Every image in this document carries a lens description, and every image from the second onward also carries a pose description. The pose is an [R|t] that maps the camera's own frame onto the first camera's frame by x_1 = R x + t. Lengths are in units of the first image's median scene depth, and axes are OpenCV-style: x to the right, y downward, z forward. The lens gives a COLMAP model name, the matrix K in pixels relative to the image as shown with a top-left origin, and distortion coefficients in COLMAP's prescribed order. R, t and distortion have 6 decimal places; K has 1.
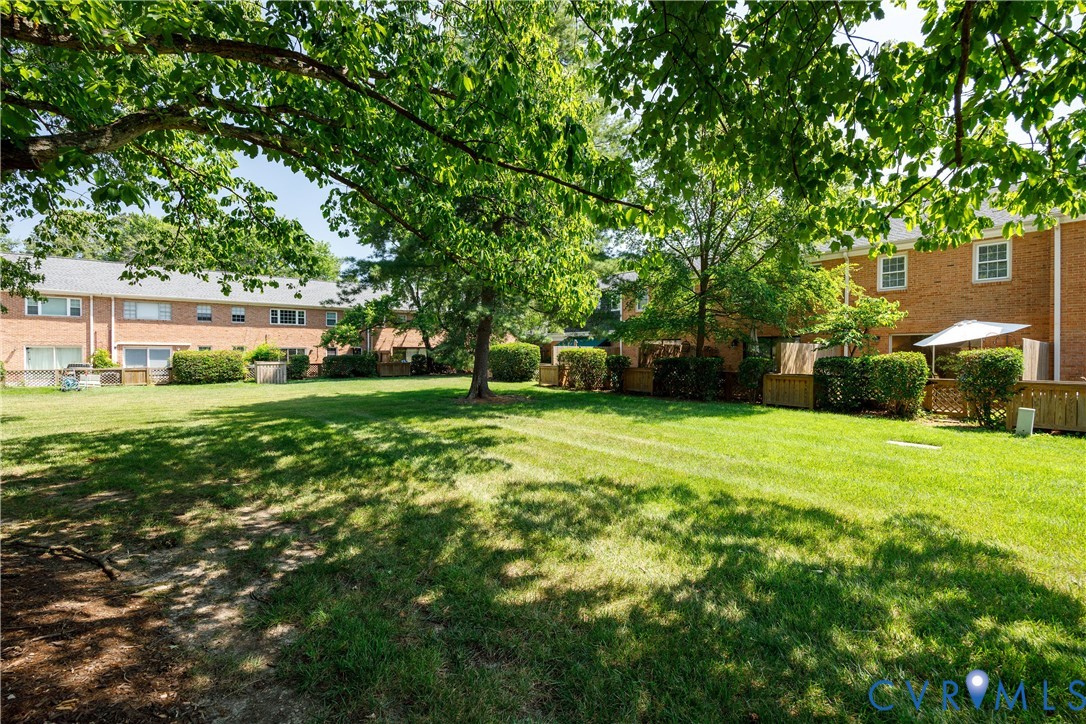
lens RADIAL K [[467.0, 0, 540.4], [0, 467.0, 375.2], [0, 0, 1]] dist [-0.016456, 0.000134]
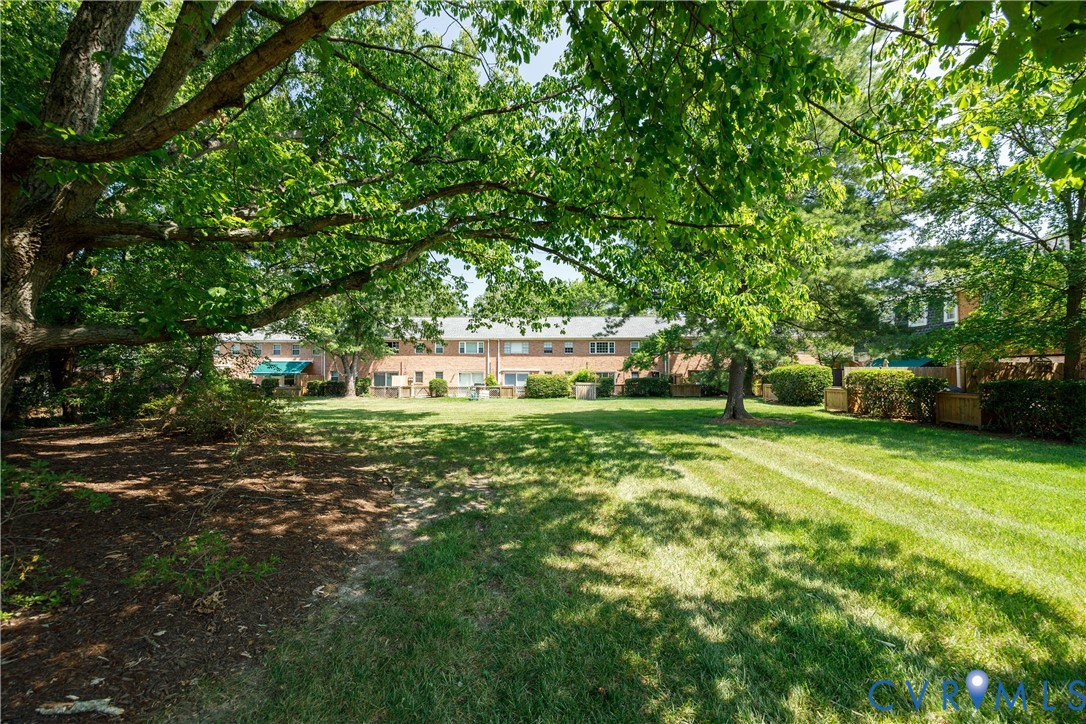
lens RADIAL K [[416.4, 0, 524.1], [0, 416.4, 362.8], [0, 0, 1]] dist [0.008144, 0.000050]
pose [[0.771254, -0.023011, -0.636111, 0.356822], [-0.027666, 0.997190, -0.069616, 0.010134], [0.635926, 0.071290, 0.768450, 0.018442]]
